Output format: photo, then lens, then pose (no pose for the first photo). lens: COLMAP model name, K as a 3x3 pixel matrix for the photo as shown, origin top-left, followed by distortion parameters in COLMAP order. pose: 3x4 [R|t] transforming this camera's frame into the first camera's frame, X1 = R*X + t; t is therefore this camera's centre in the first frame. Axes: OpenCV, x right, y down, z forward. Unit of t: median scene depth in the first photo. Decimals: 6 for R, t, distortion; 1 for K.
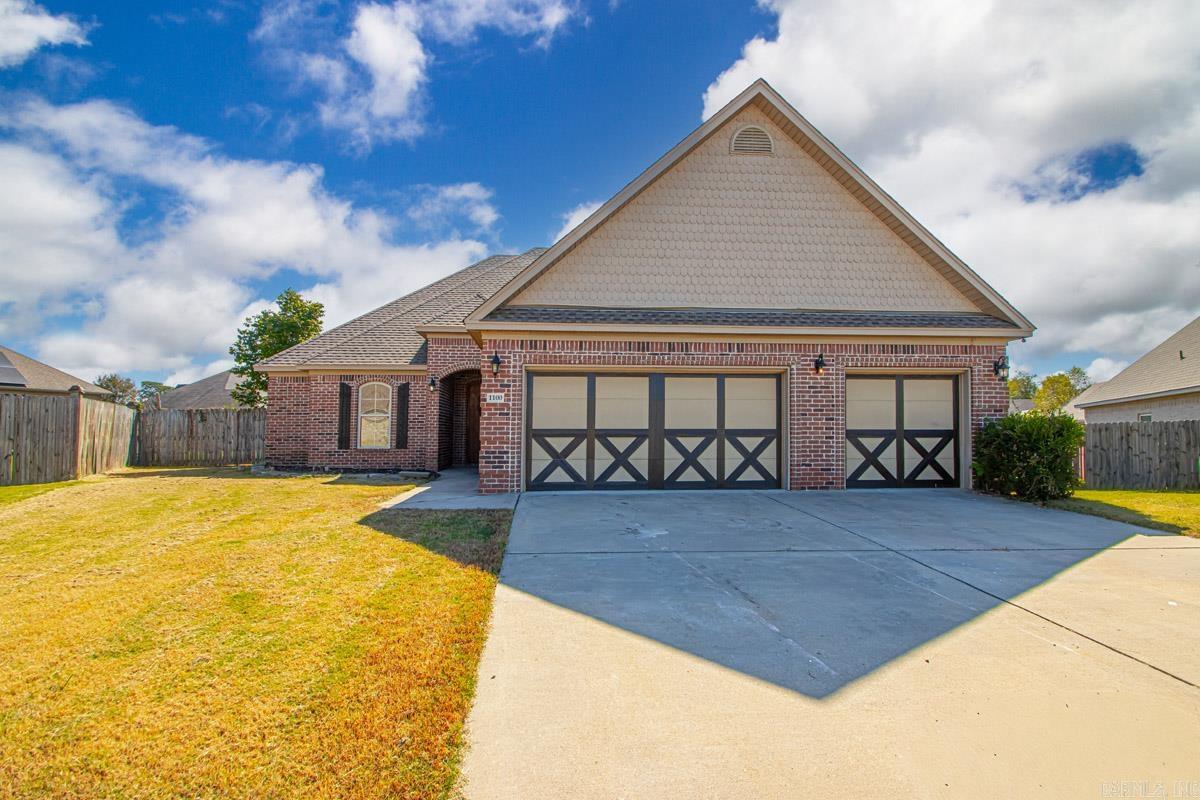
lens RADIAL K [[615.8, 0, 687.1], [0, 615.8, 401.6], [0, 0, 1]] dist [0.036618, -0.018946]
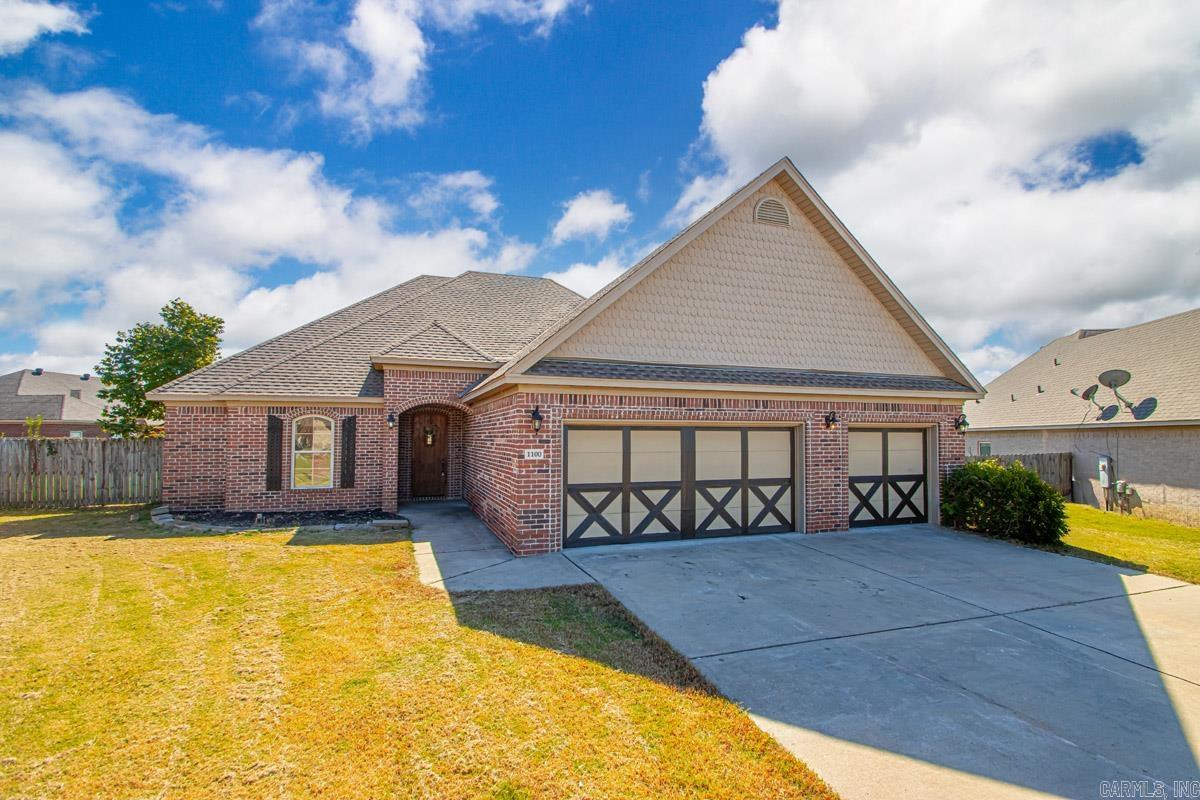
lens RADIAL K [[546.1, 0, 655.1], [0, 546.1, 402.5], [0, 0, 1]] dist [0.024827, -0.015580]
pose [[0.958514, 0.010581, 0.284850, -0.368627], [-0.016066, 0.999728, 0.016926, -0.102716], [-0.284593, -0.020801, 0.958423, 0.134475]]
